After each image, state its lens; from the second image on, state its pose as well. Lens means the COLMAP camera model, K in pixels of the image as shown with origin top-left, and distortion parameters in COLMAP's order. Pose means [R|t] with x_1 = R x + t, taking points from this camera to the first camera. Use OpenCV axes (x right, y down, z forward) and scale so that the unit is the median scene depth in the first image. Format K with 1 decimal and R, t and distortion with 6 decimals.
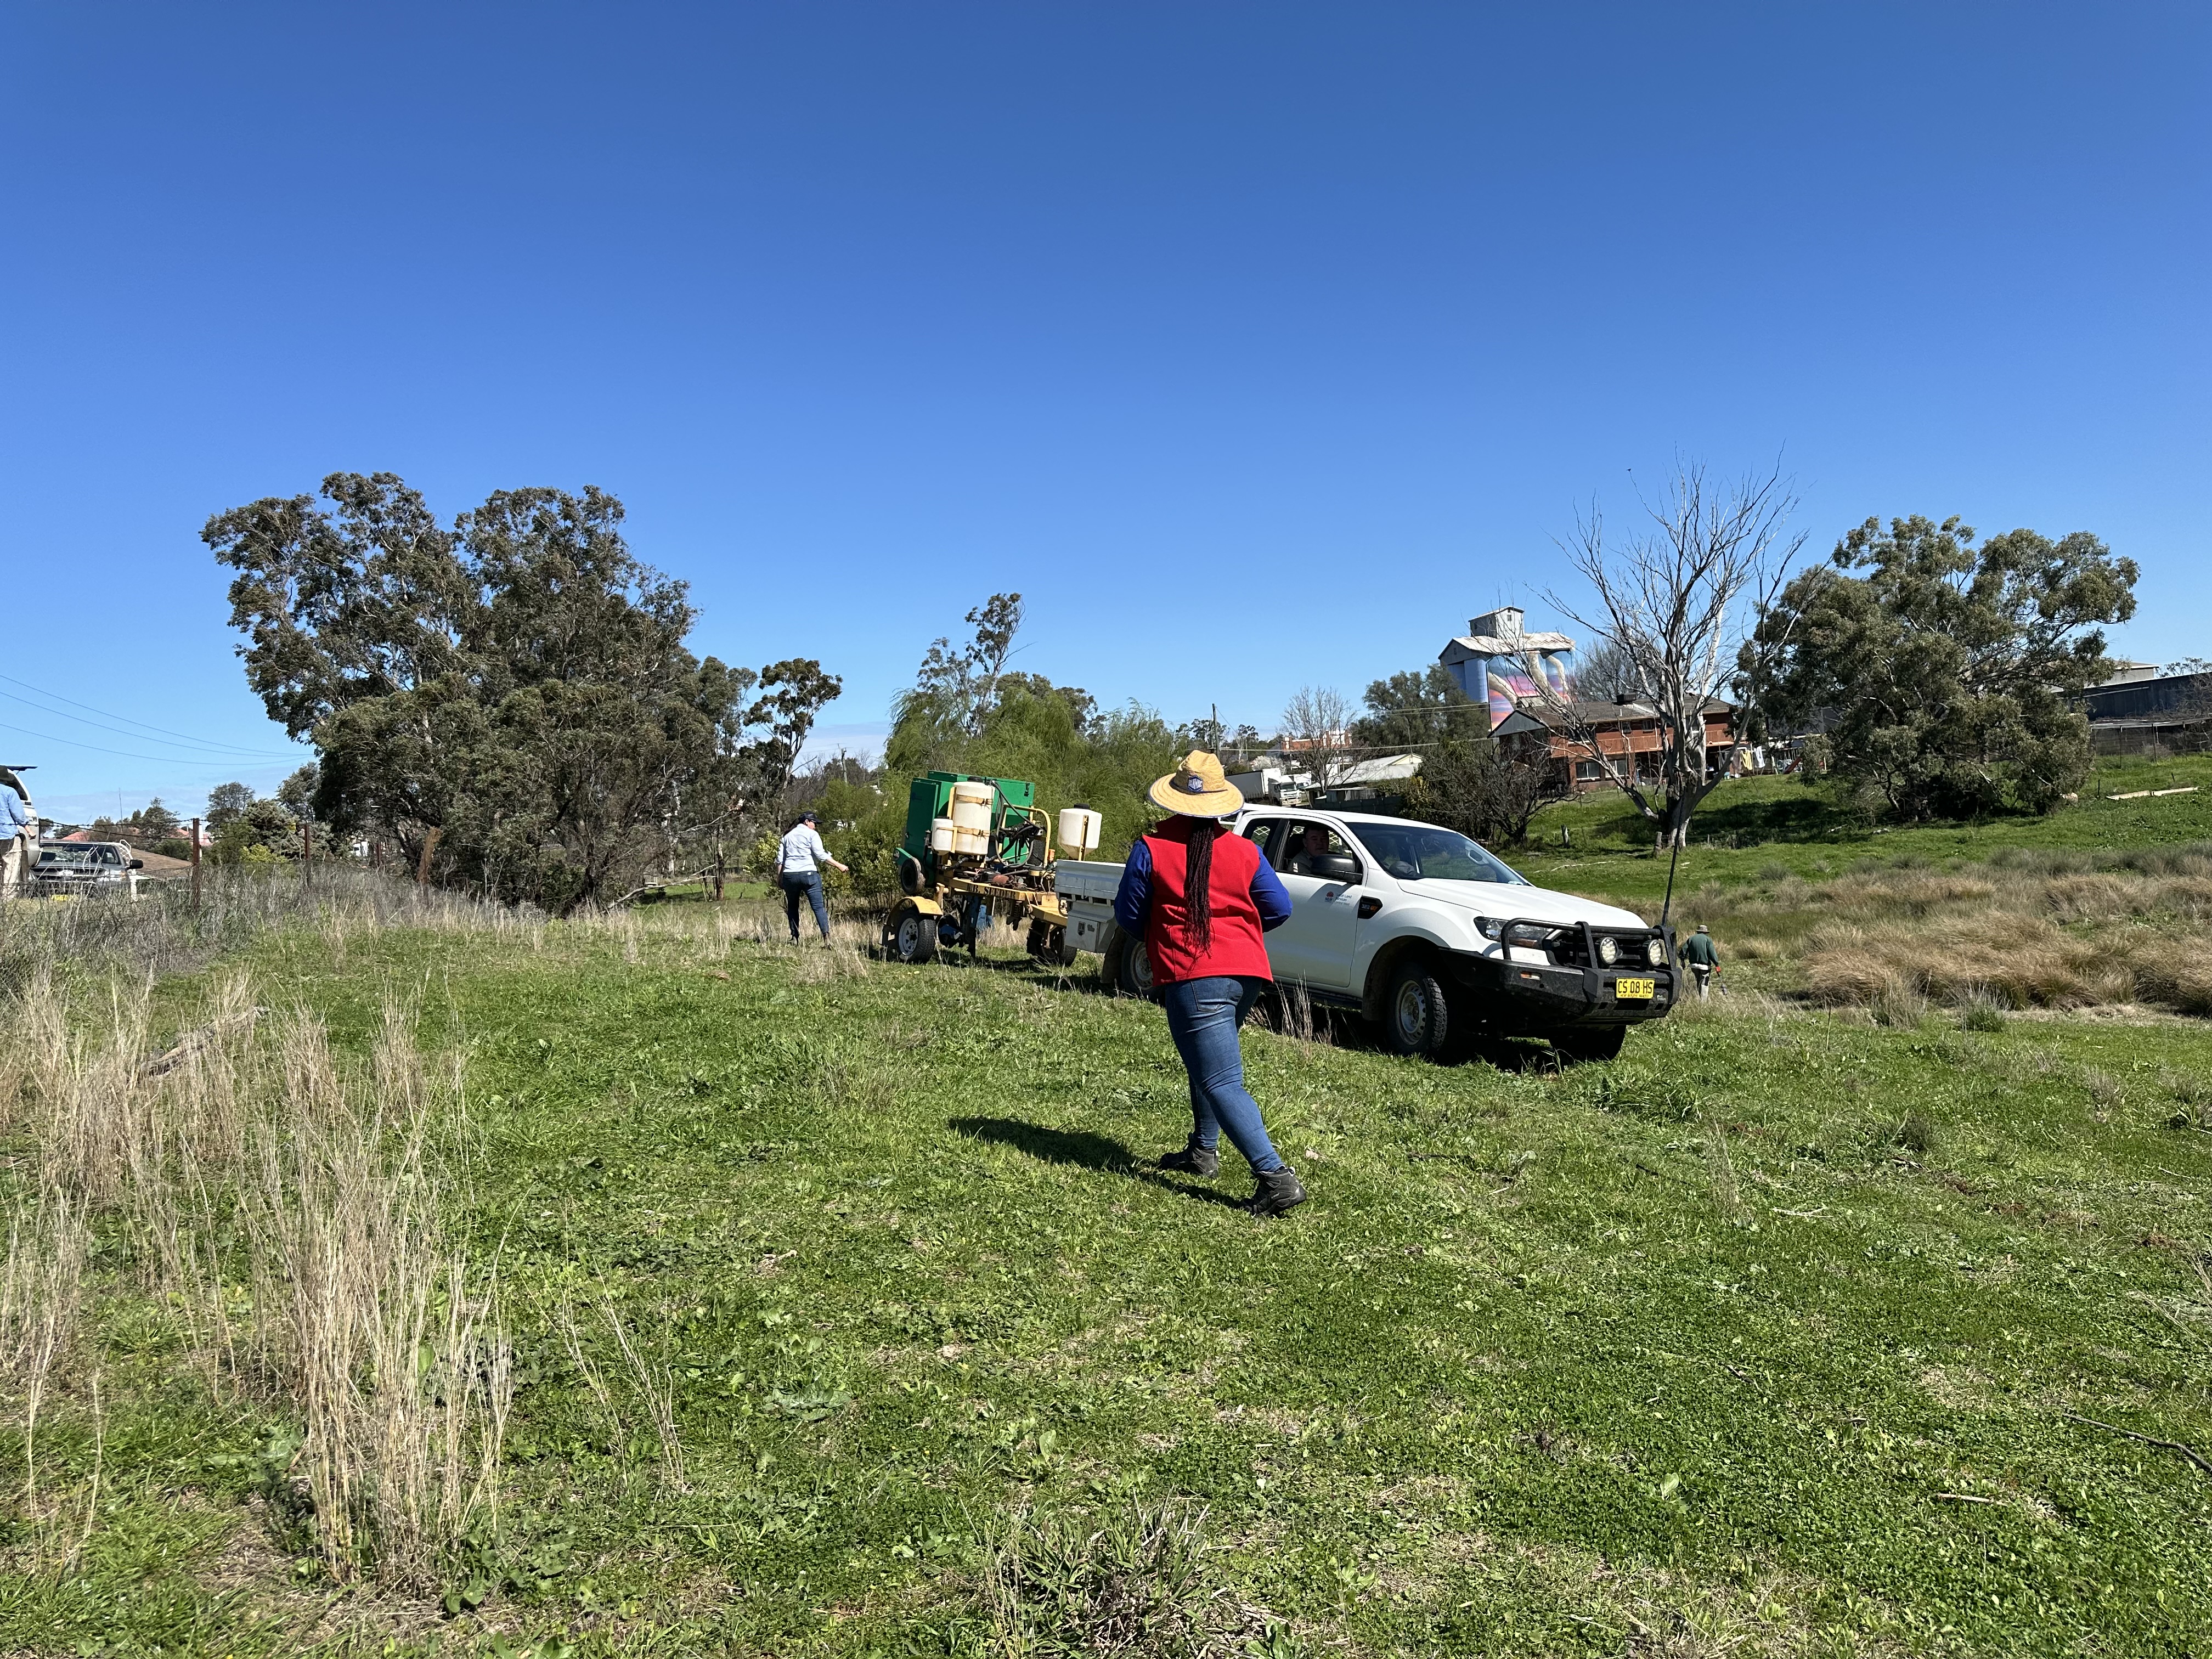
lens RADIAL K [[1548.8, 0, 1111.8], [0, 1548.8, 821.7], [0, 0, 1]] dist [0.155553, -0.269338]
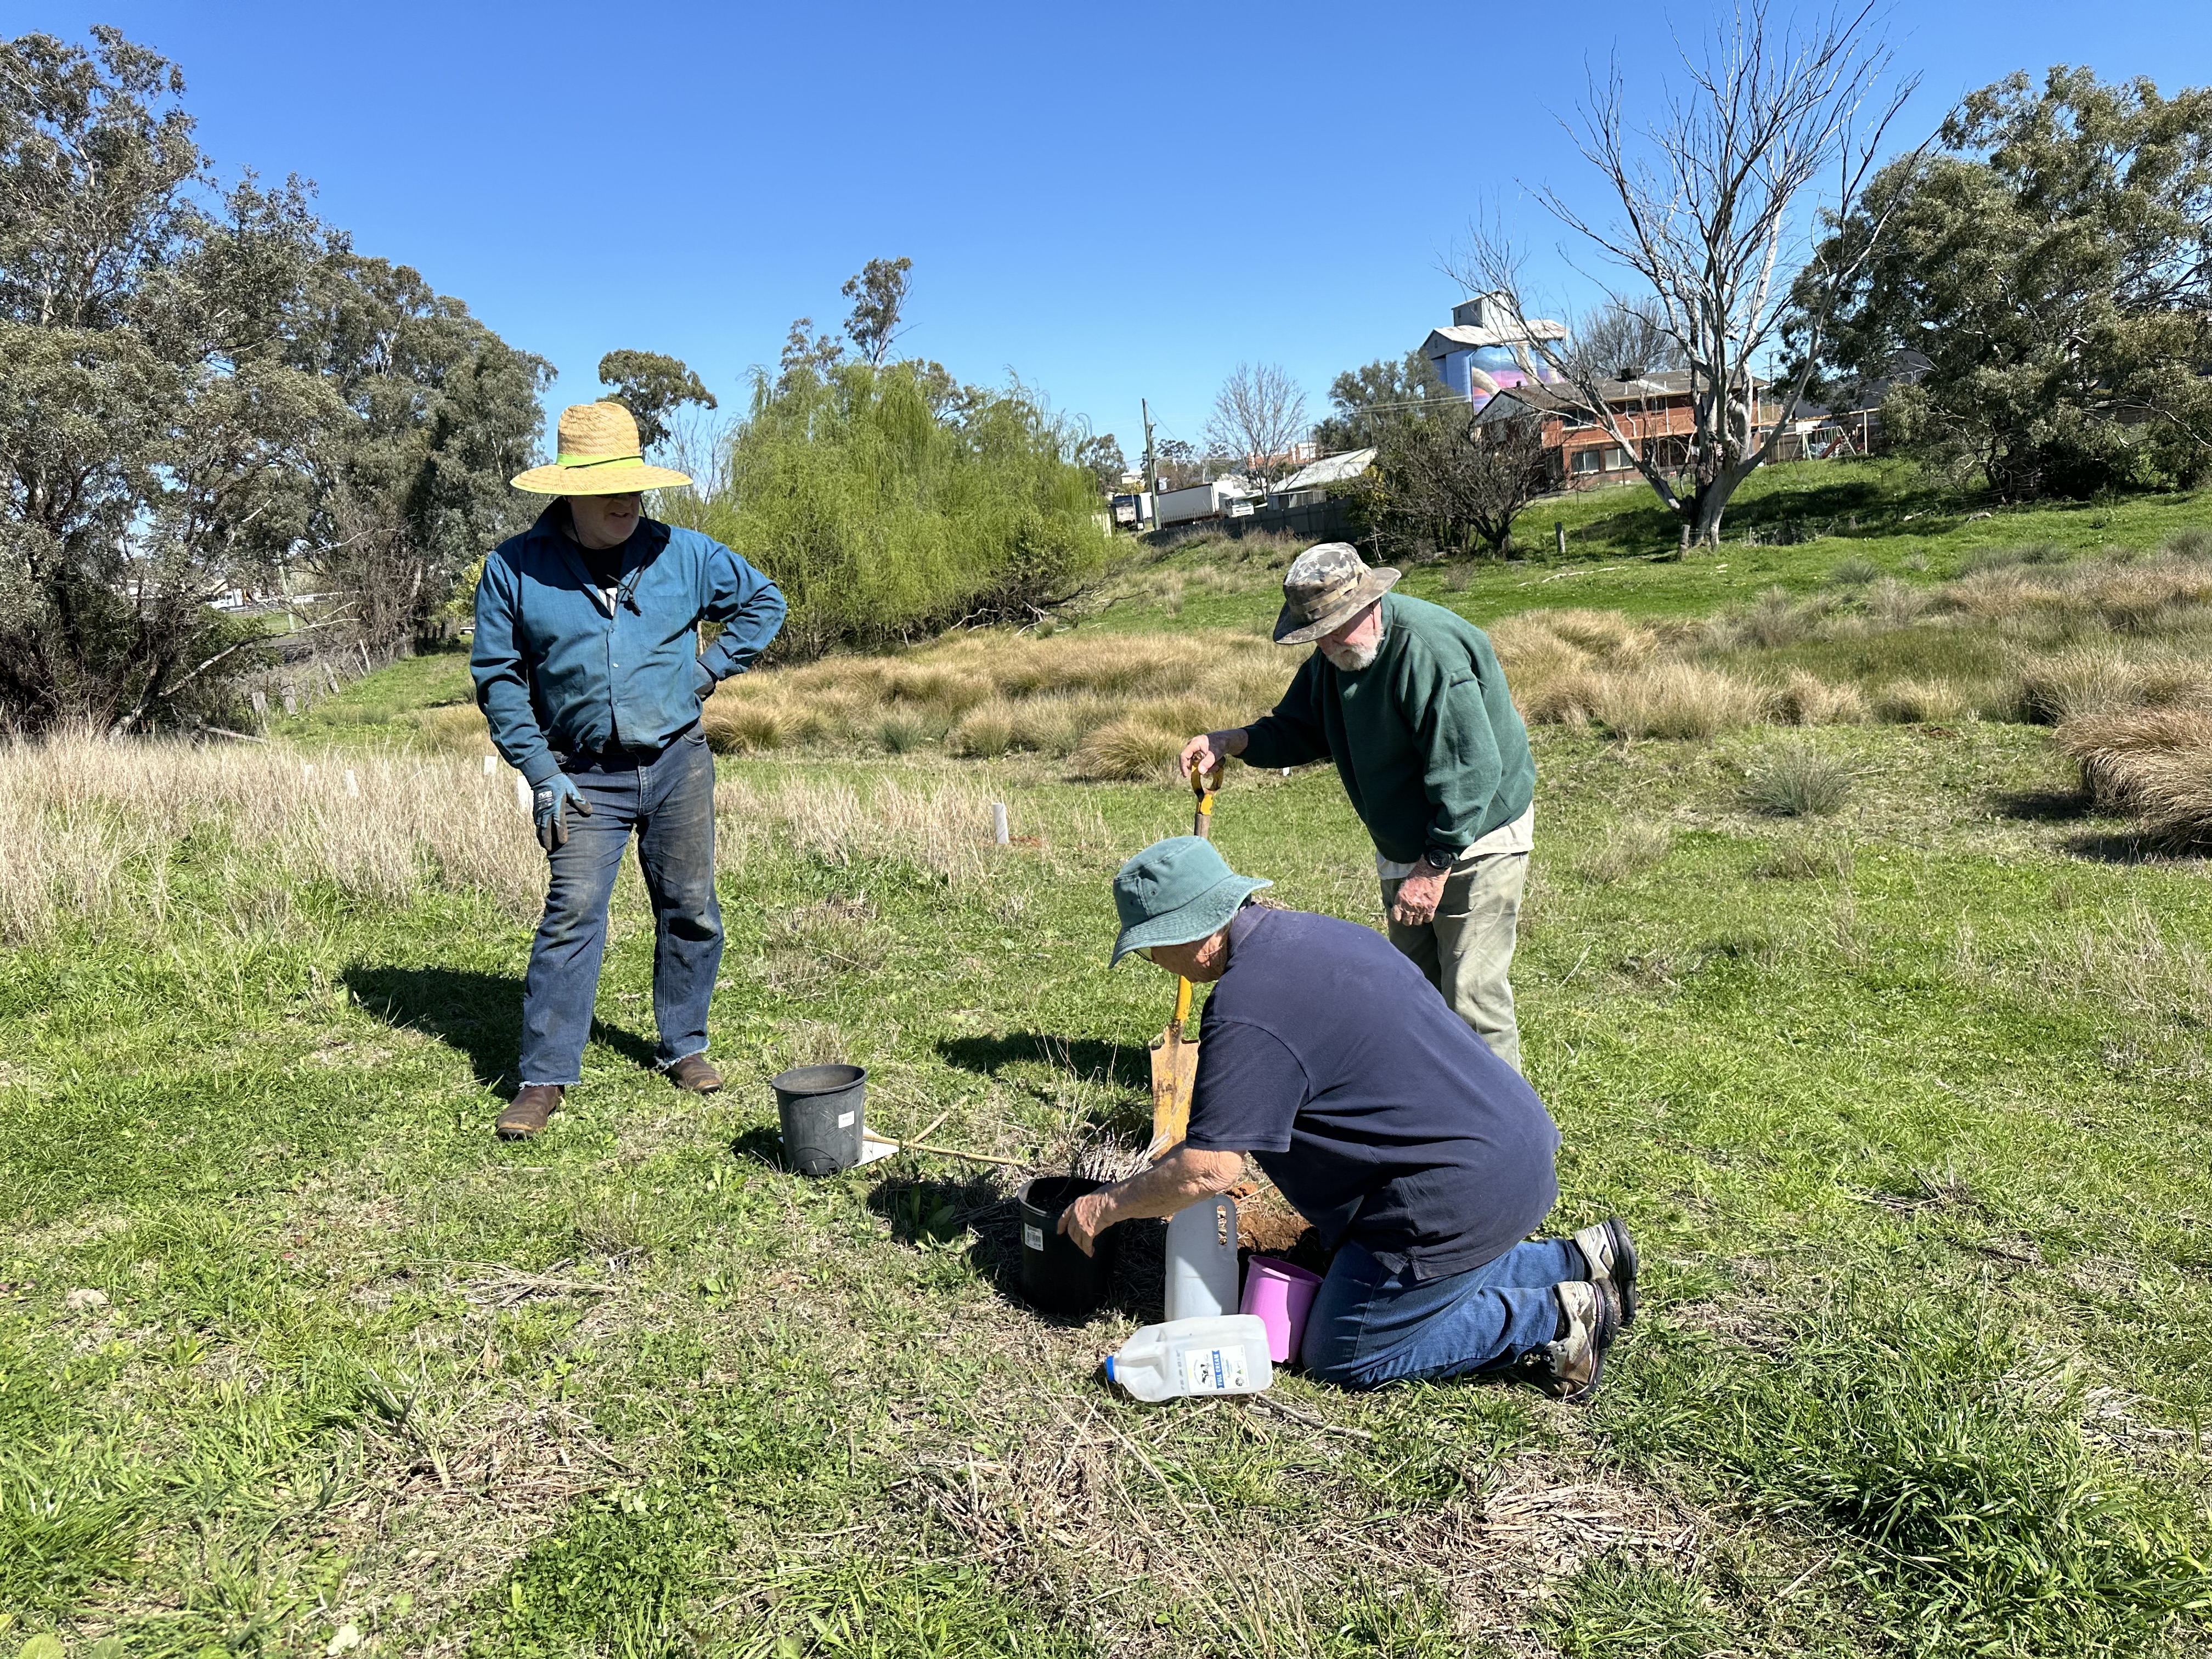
lens RADIAL K [[1559.3, 0, 1103.5], [0, 1559.3, 835.0], [0, 0, 1]] dist [0.073350, -0.095137]
pose [[0.999669, -0.025345, 0.004409, 0.064435], [0.024161, 0.983834, 0.177448, 0.011555], [-0.008835, -0.177283, 0.984120, 0.238036]]
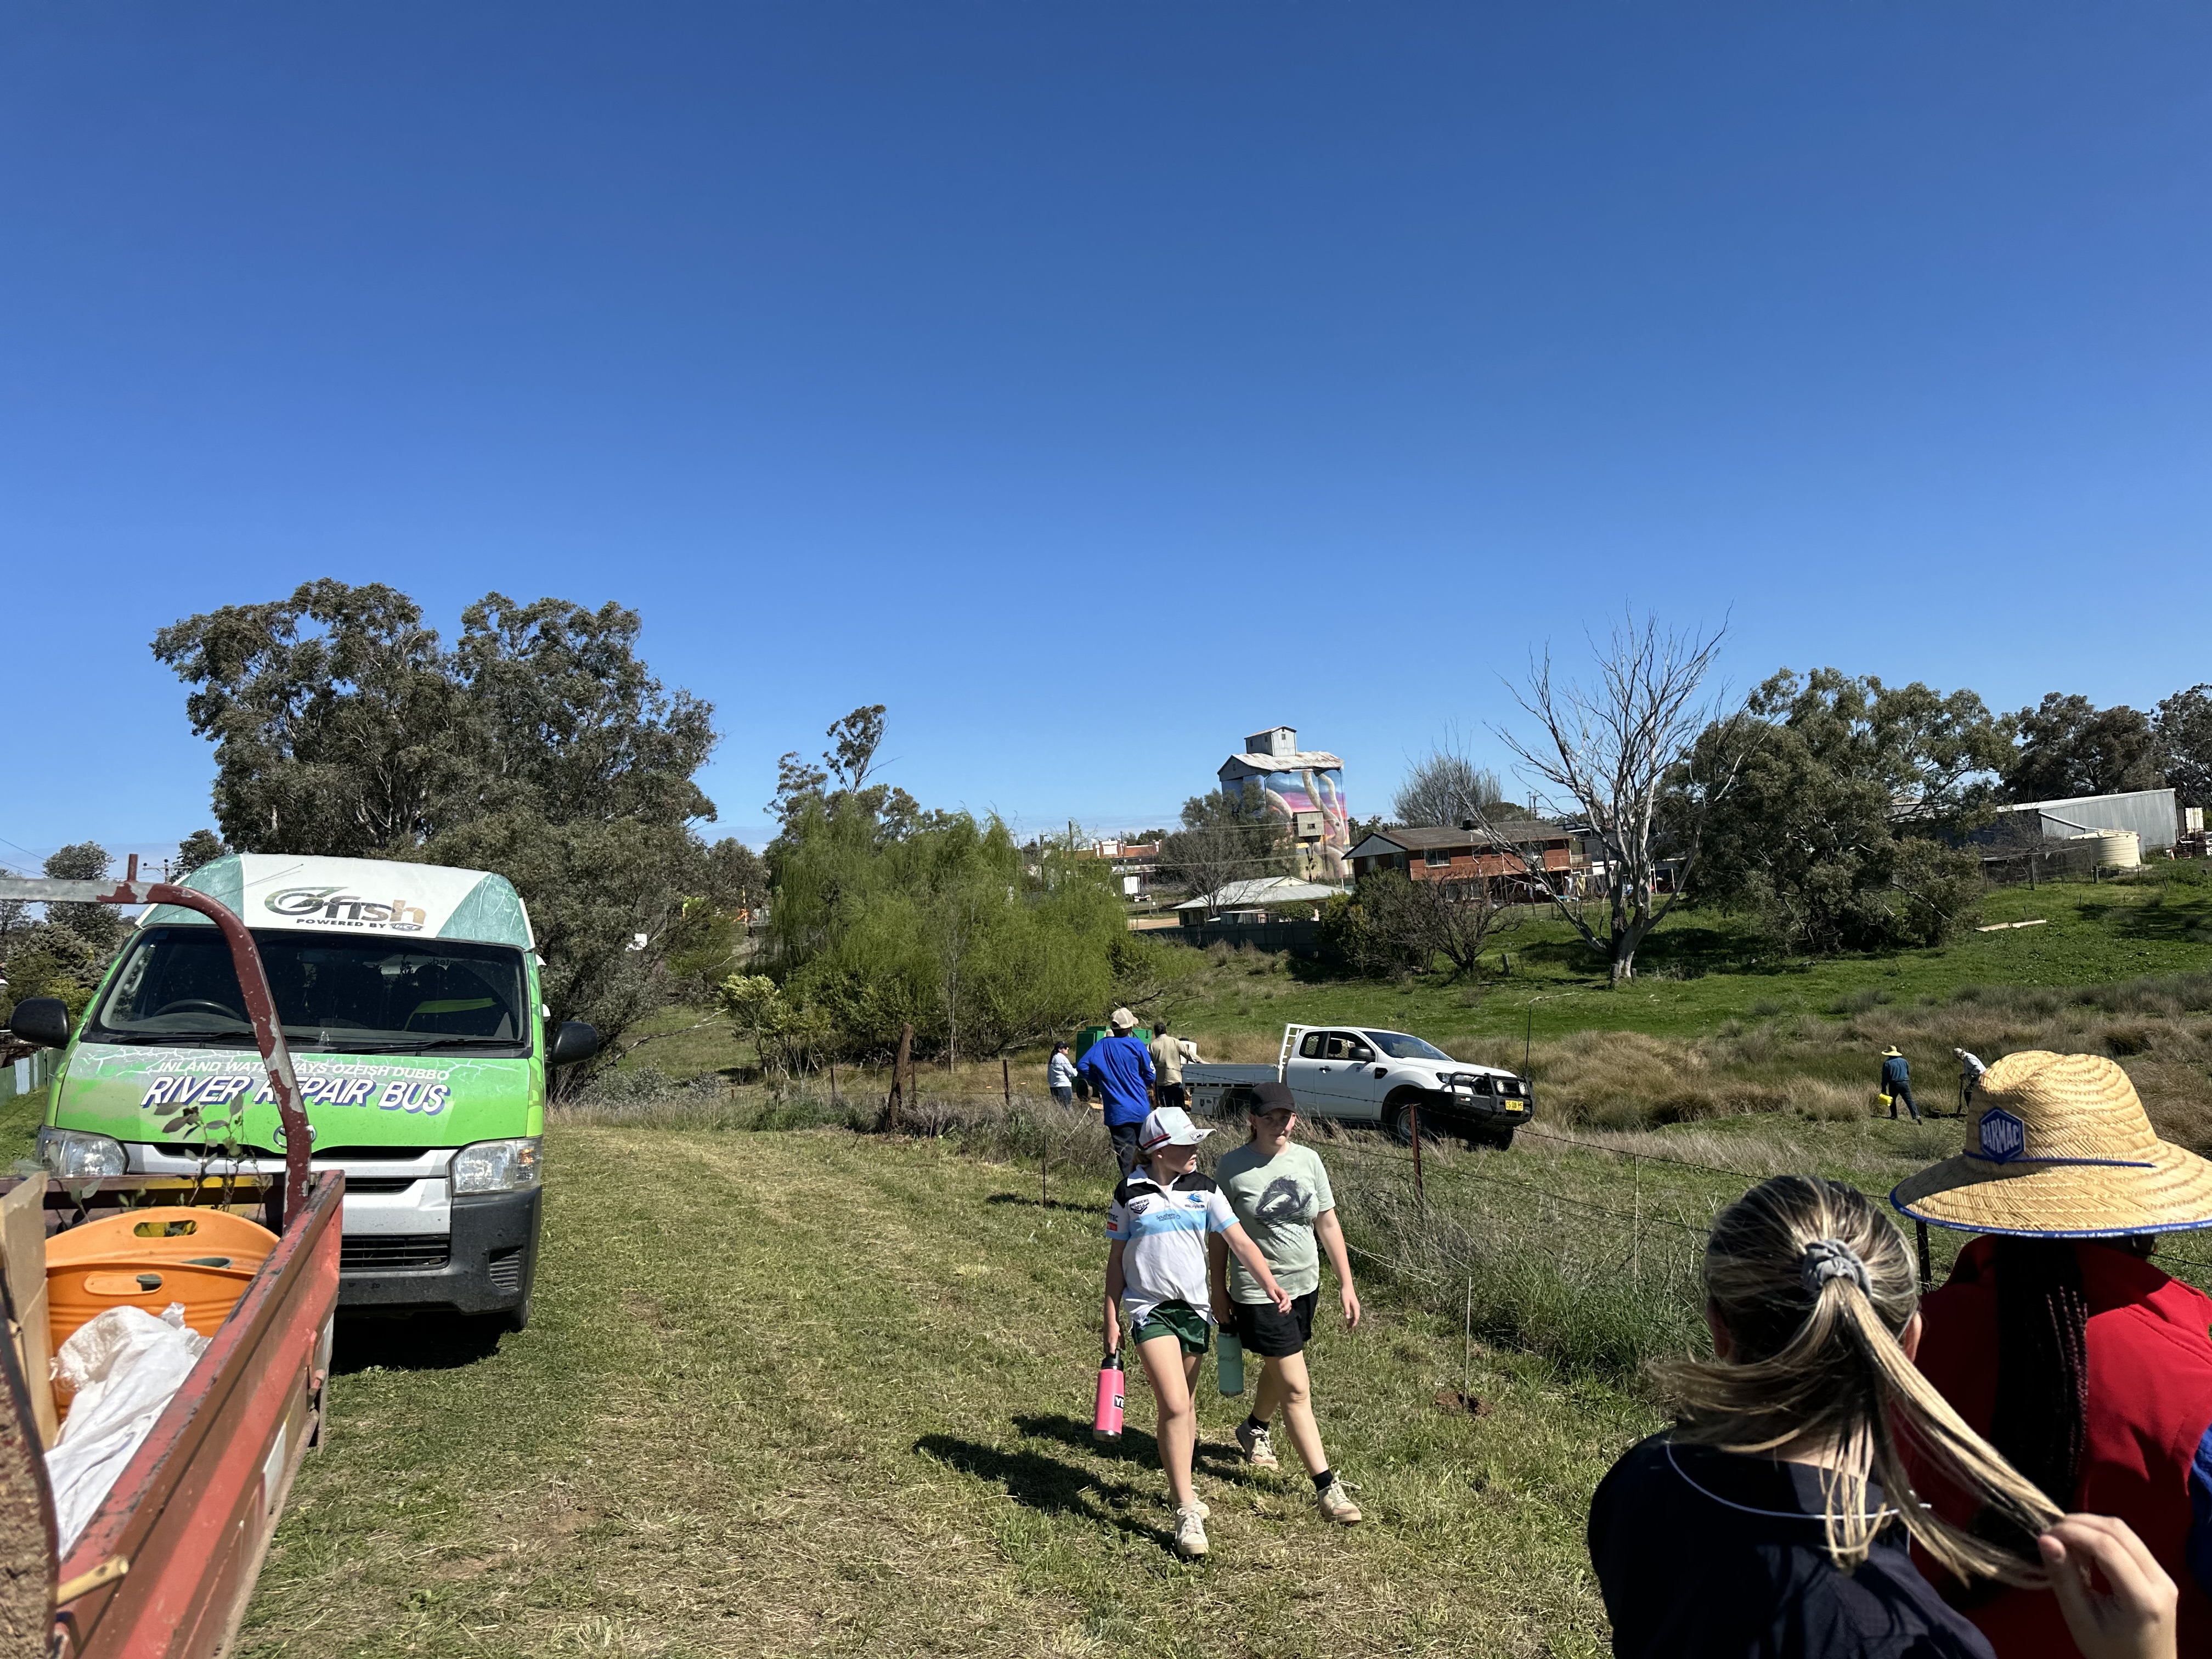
lens RADIAL K [[1559.3, 0, 1103.5], [0, 1559.3, 835.0], [0, 0, 1]] dist [0.073350, -0.095137]
pose [[0.984228, 0.010835, 0.176571, -0.164233], [-0.000536, 0.998301, -0.058272, -0.017254], [-0.176903, 0.057258, 0.982561, 0.035308]]
